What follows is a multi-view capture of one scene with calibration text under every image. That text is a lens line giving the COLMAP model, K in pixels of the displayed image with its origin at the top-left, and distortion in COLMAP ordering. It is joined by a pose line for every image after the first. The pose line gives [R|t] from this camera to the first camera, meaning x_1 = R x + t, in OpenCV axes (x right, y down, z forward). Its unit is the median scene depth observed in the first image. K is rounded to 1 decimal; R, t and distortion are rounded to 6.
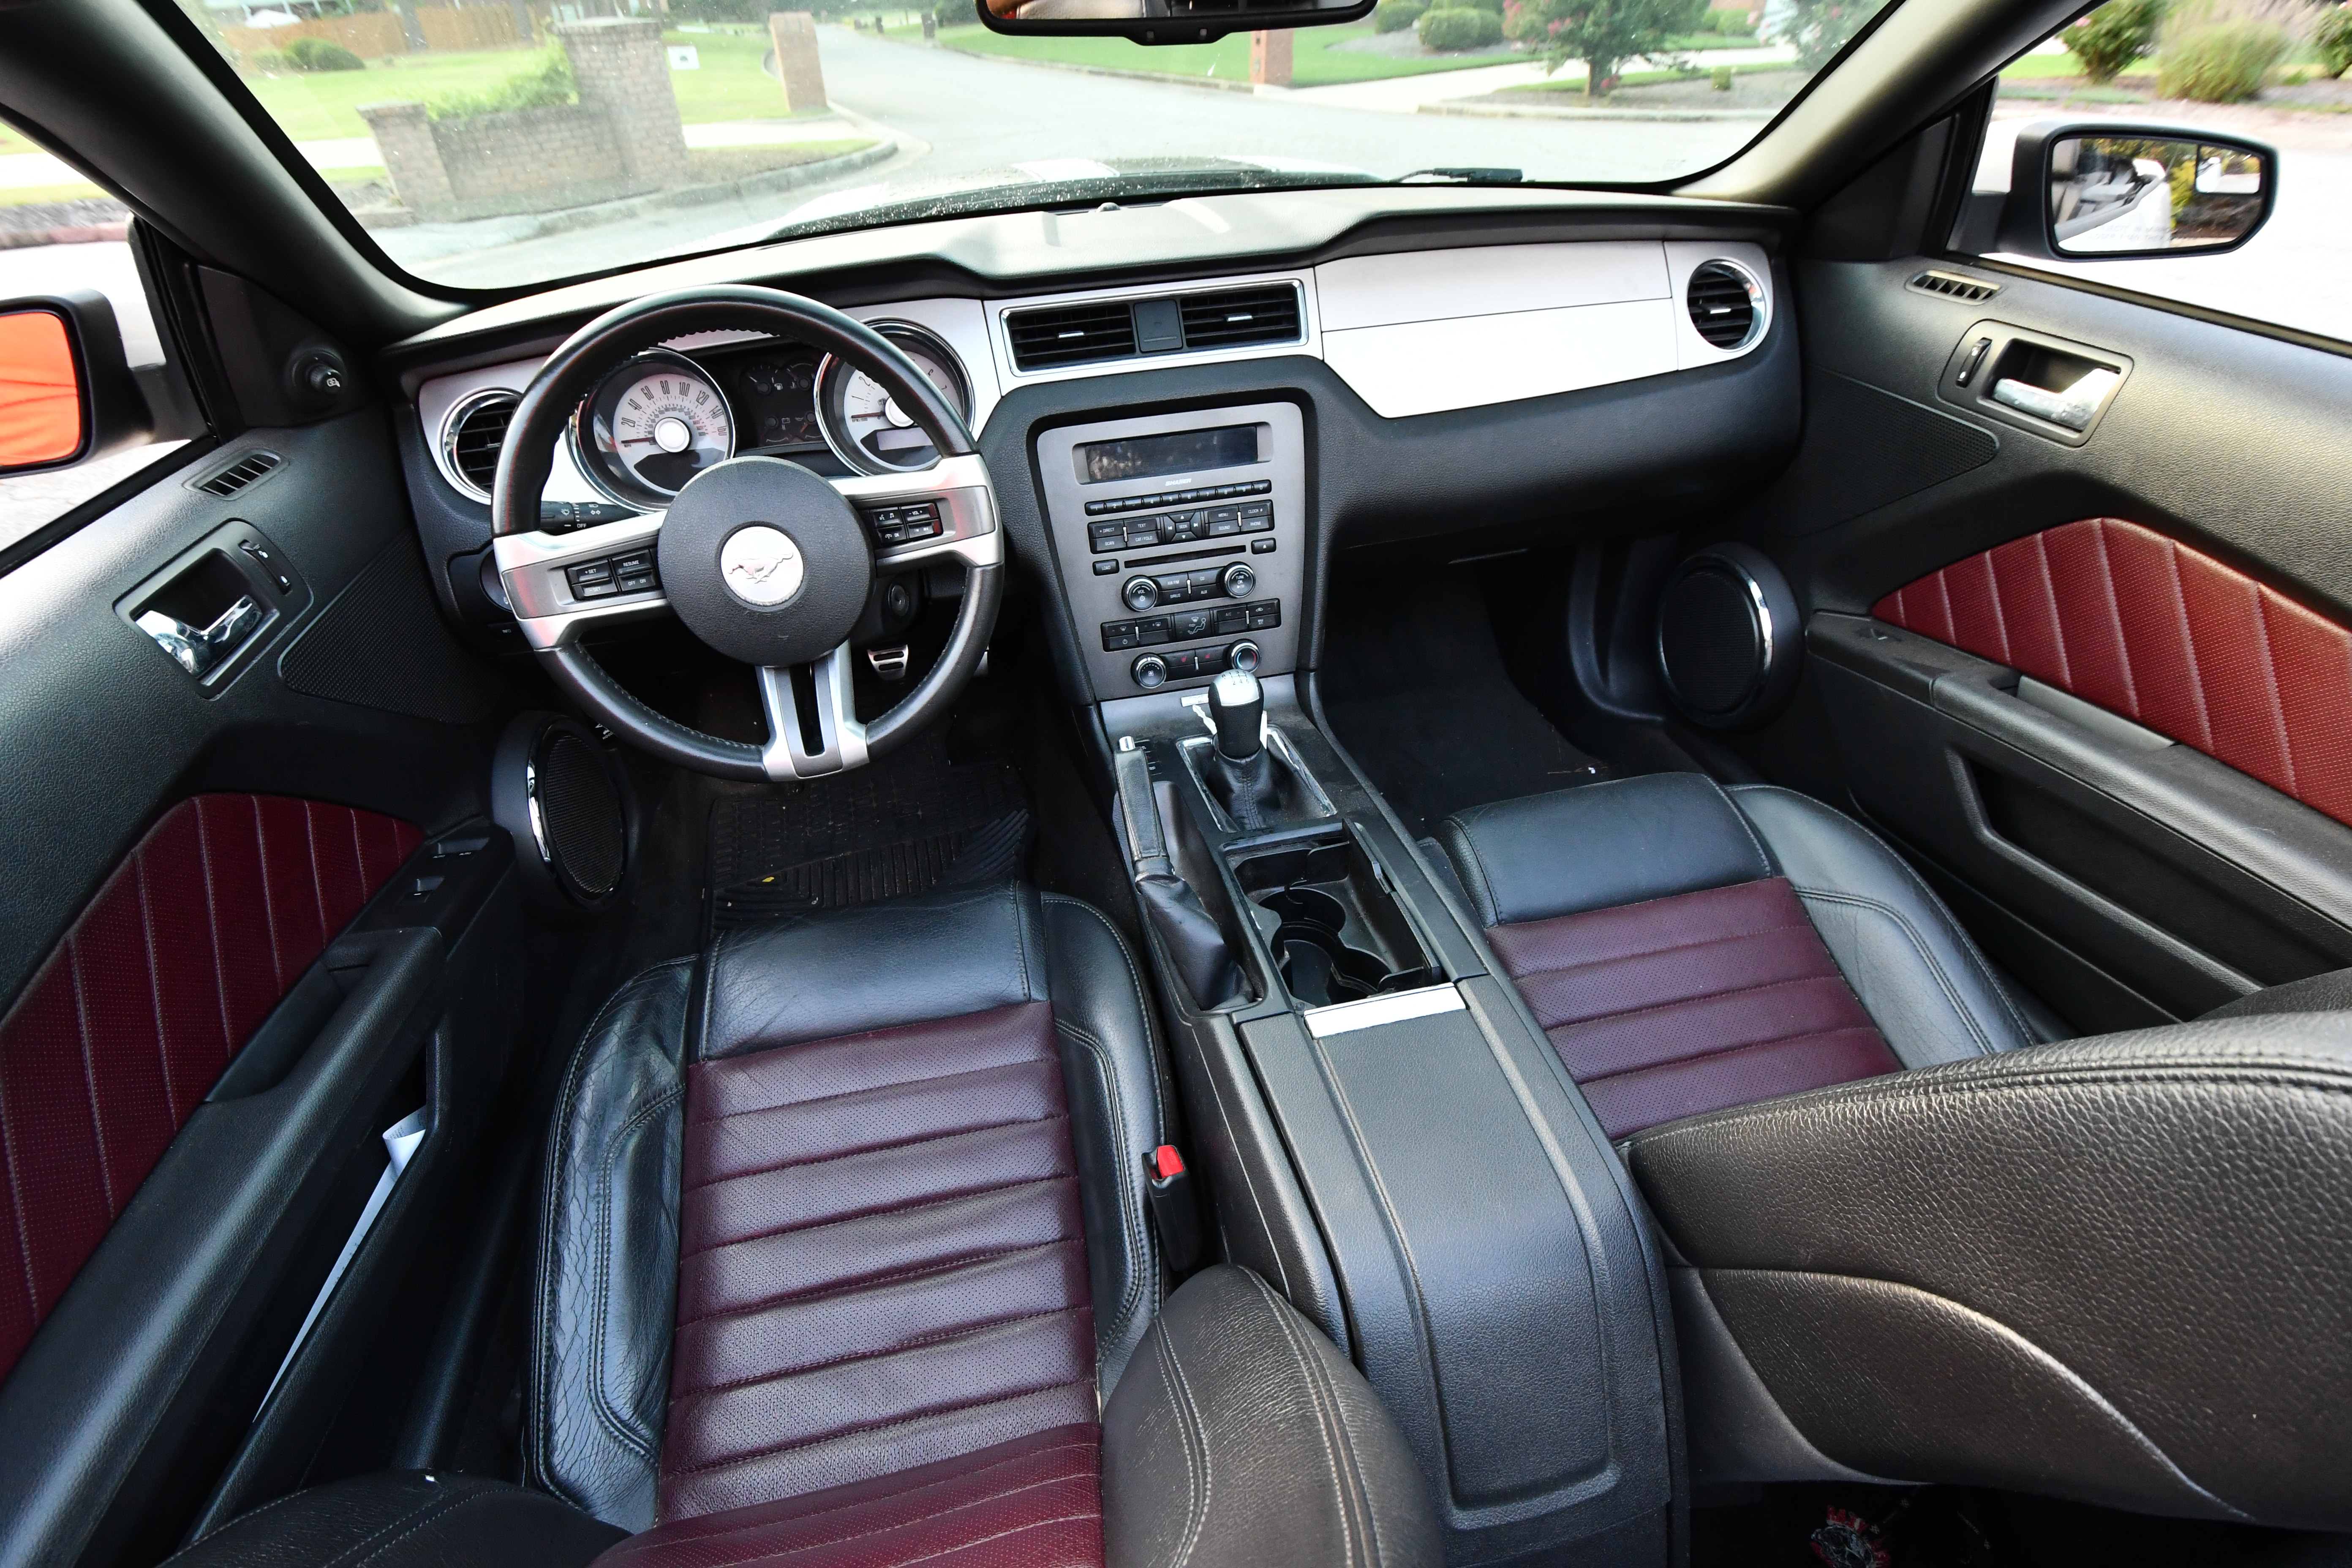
lens RADIAL K [[1067.3, 0, 1123.8], [0, 1067.3, 781.1], [0, 0, 1]] dist [0.000509, -0.012623]
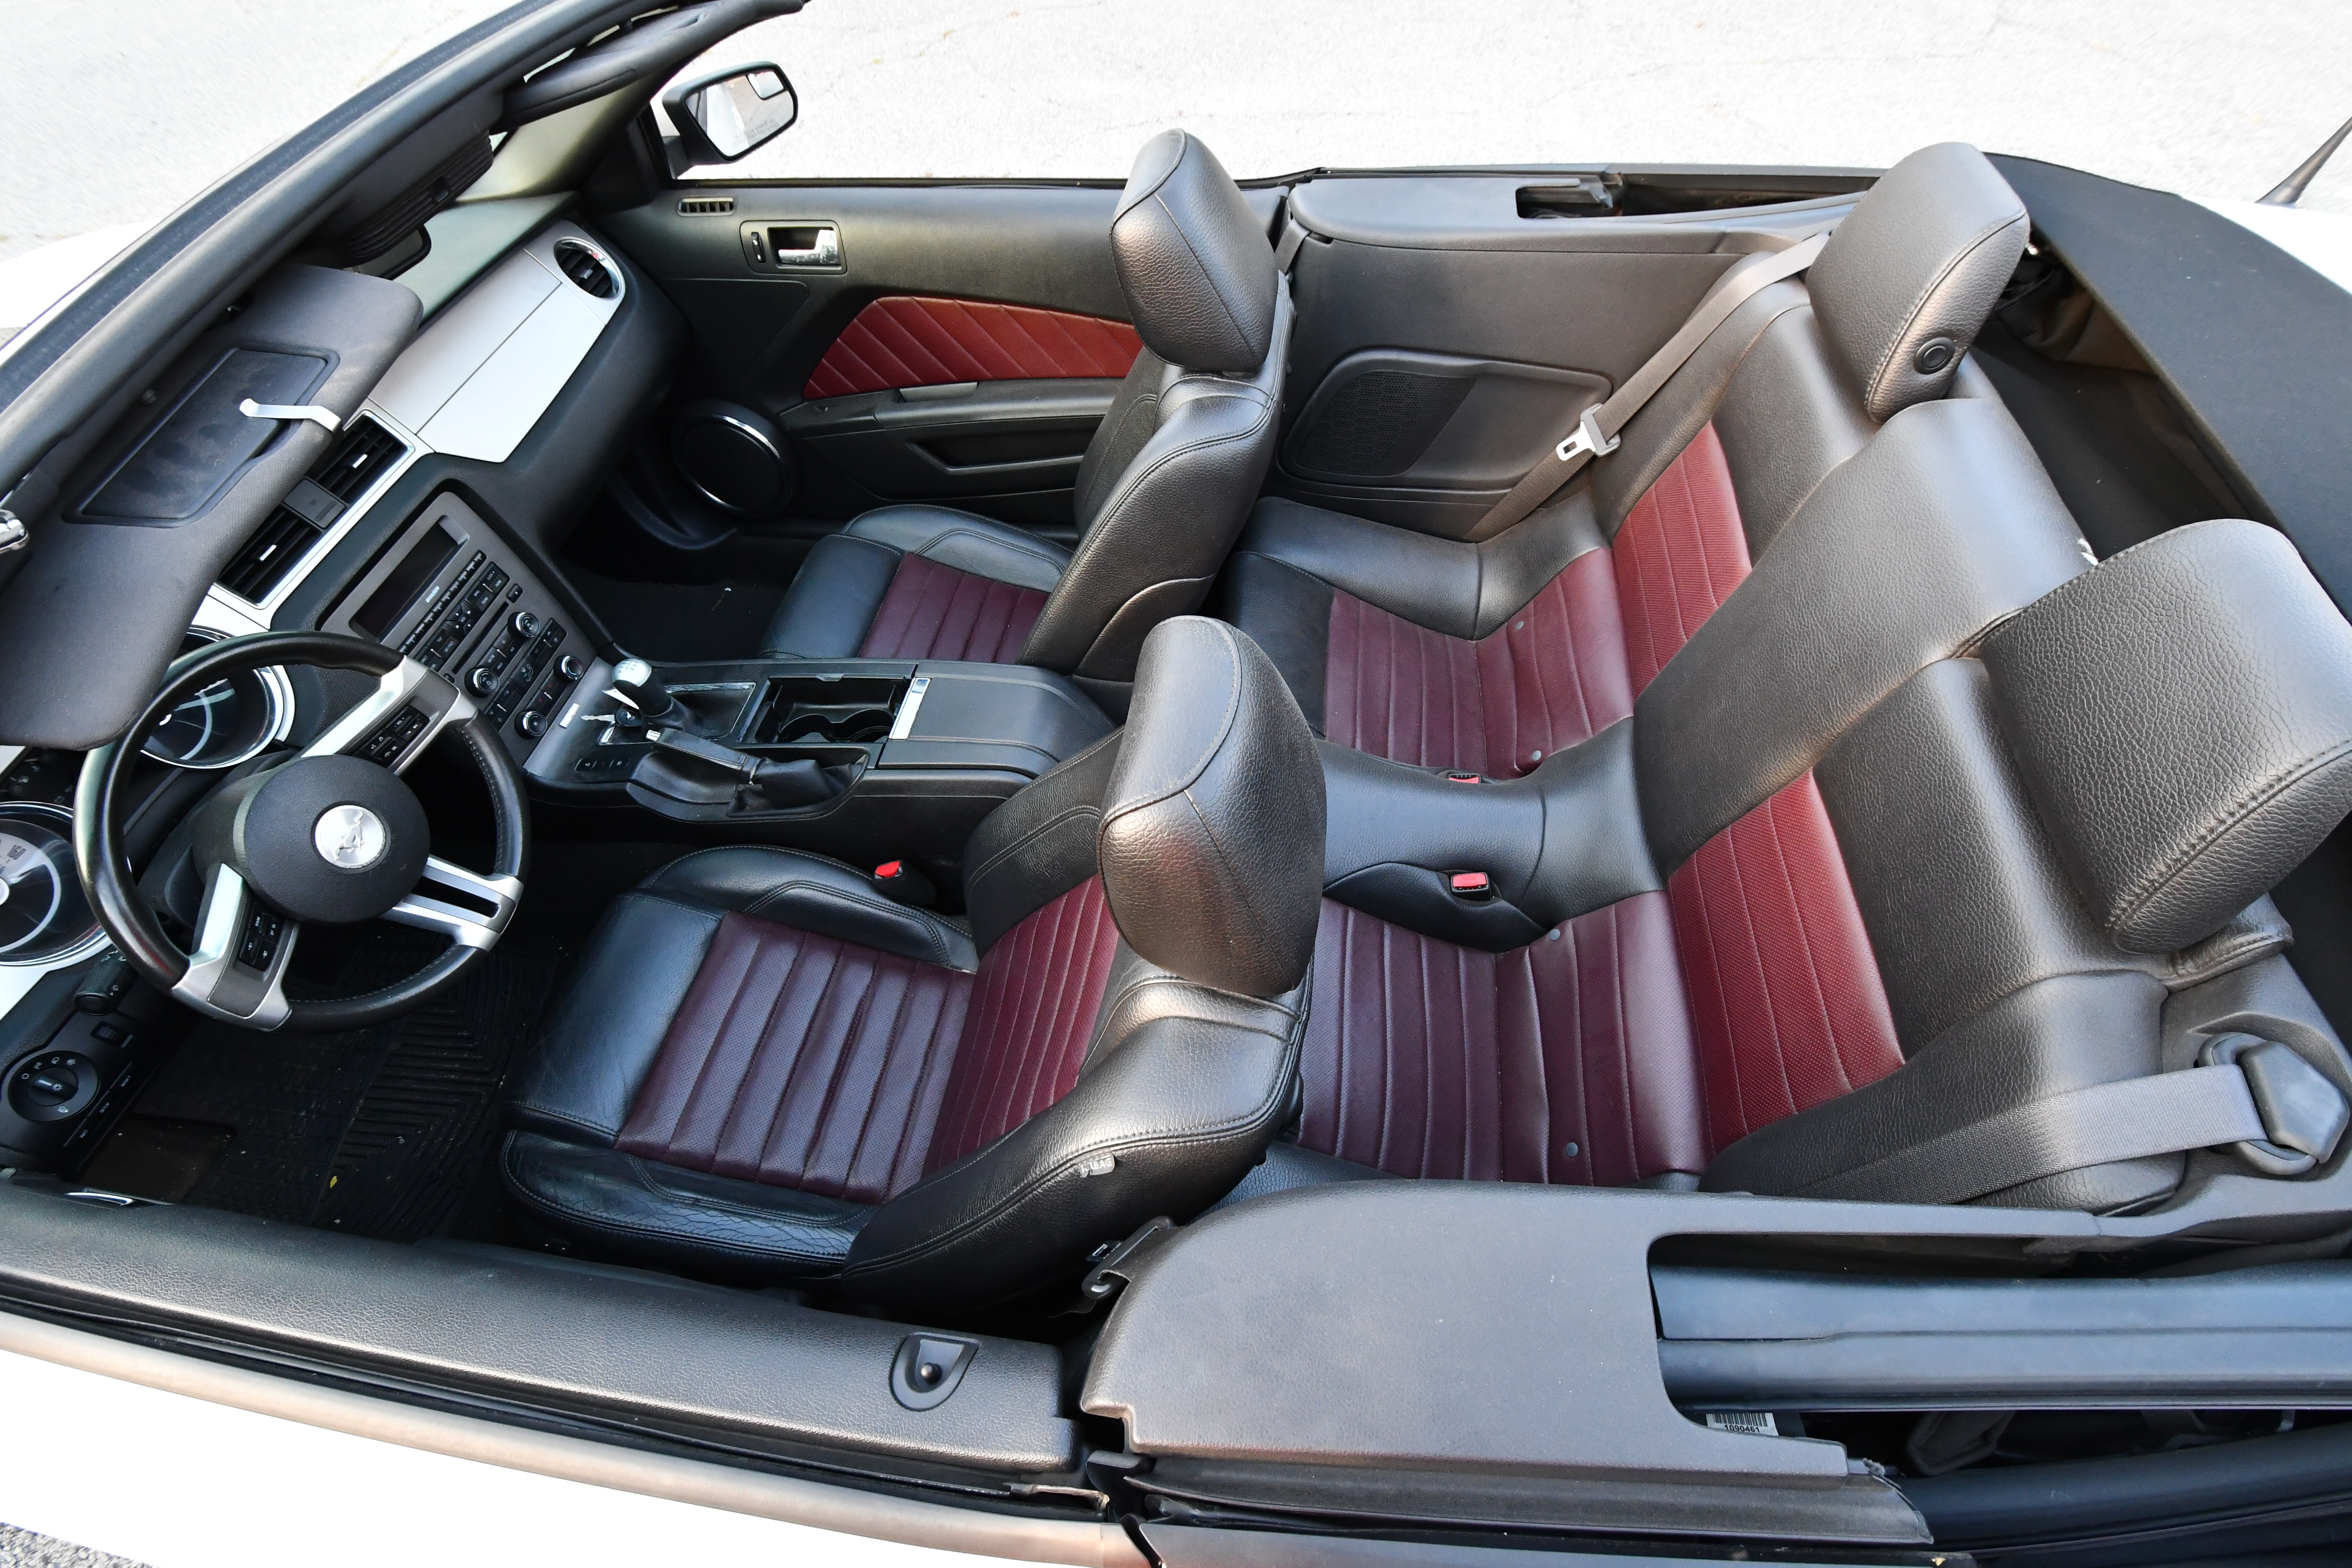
lens RADIAL K [[1044.5, 0, 1171.0], [0, 1044.5, 788.1], [0, 0, 1]] dist [0.001156, -0.014695]
pose [[0.343197, -0.718123, 0.605405, -0.564737], [0.589218, 0.666559, 0.456642, -0.185453], [-0.731463, 0.199997, 0.651892, -0.368738]]
